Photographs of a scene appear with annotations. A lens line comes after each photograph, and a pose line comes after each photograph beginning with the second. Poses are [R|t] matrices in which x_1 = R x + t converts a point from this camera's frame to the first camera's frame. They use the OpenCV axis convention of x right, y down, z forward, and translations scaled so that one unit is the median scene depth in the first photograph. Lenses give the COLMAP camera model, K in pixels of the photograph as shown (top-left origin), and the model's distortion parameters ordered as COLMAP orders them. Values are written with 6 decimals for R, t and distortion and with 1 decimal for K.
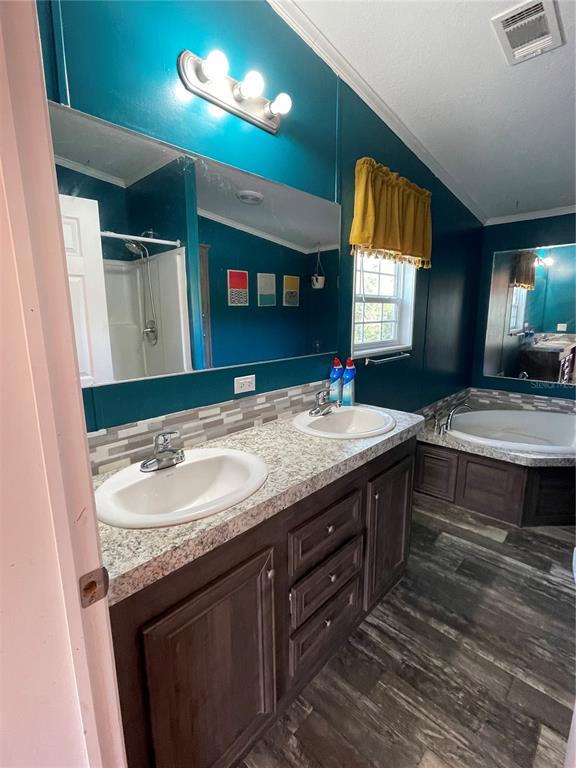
lens RADIAL K [[358.1, 0, 288.0], [0, 358.1, 384.0], [0, 0, 1]] dist [-0.004529, 0.001956]
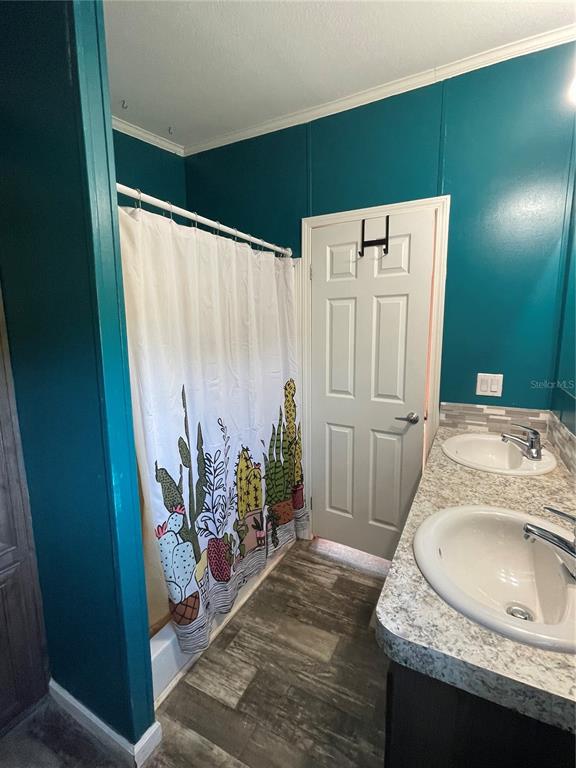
lens RADIAL K [[358.1, 0, 288.0], [0, 358.1, 384.0], [0, 0, 1]] dist [-0.004529, 0.001956]
pose [[-0.960973, 0.060895, -0.269857, 0.774500], [-0.033493, 0.942688, 0.331990, -0.387007], [0.274608, 0.328072, -0.903858, 1.696561]]
